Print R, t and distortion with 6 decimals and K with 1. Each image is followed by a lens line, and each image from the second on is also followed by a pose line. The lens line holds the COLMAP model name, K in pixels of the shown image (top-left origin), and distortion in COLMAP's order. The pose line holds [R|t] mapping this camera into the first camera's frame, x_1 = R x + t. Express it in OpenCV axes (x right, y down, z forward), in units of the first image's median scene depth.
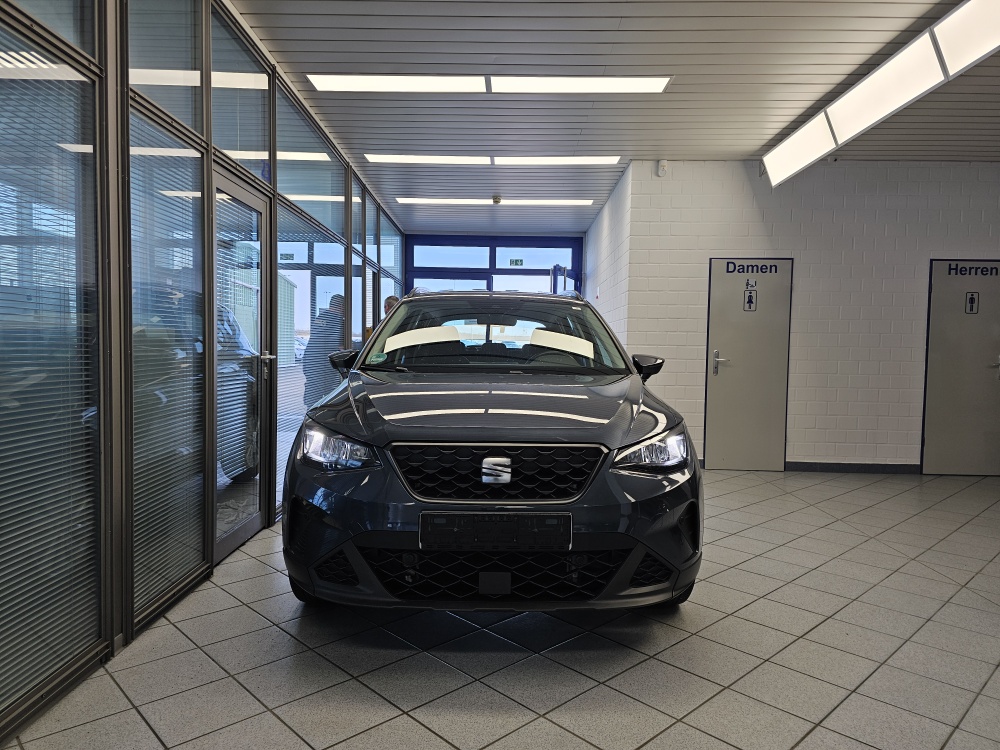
lens RADIAL K [[674.6, 0, 491.4], [0, 674.6, 361.7], [0, 0, 1]] dist [0.071046, -0.067813]
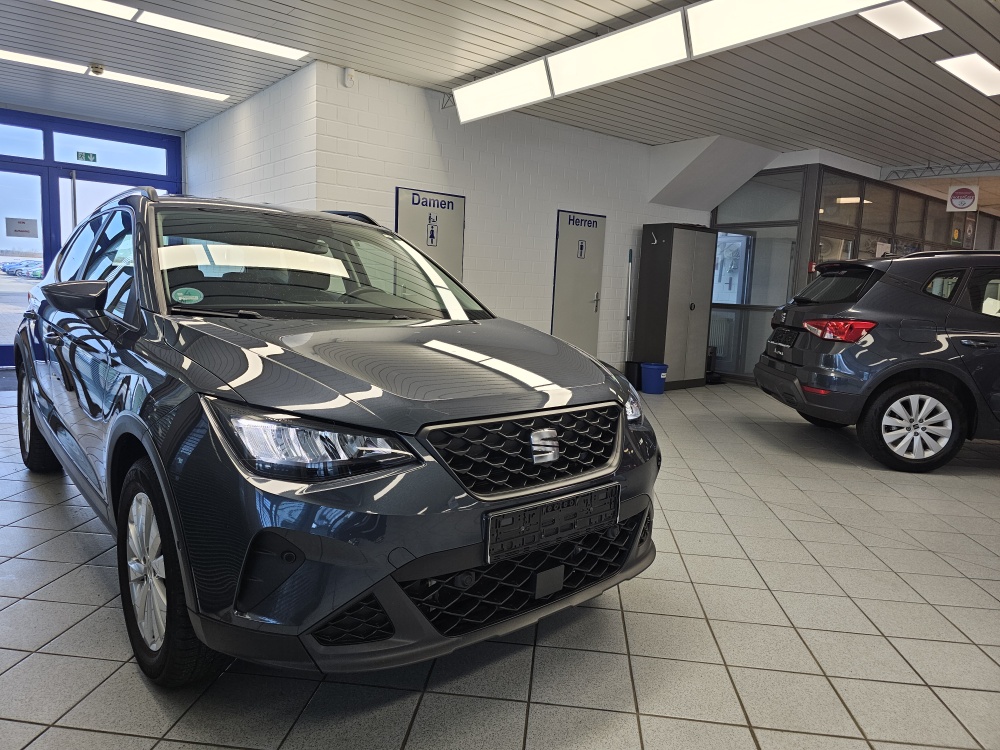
lens RADIAL K [[674.6, 0, 491.4], [0, 674.6, 361.7], [0, 0, 1]] dist [0.071046, -0.067813]
pose [[0.763586, -0.054536, 0.643398, -0.212944], [-0.016115, 0.994507, 0.103422, -0.008337], [-0.645505, -0.089340, 0.758513, 0.168626]]
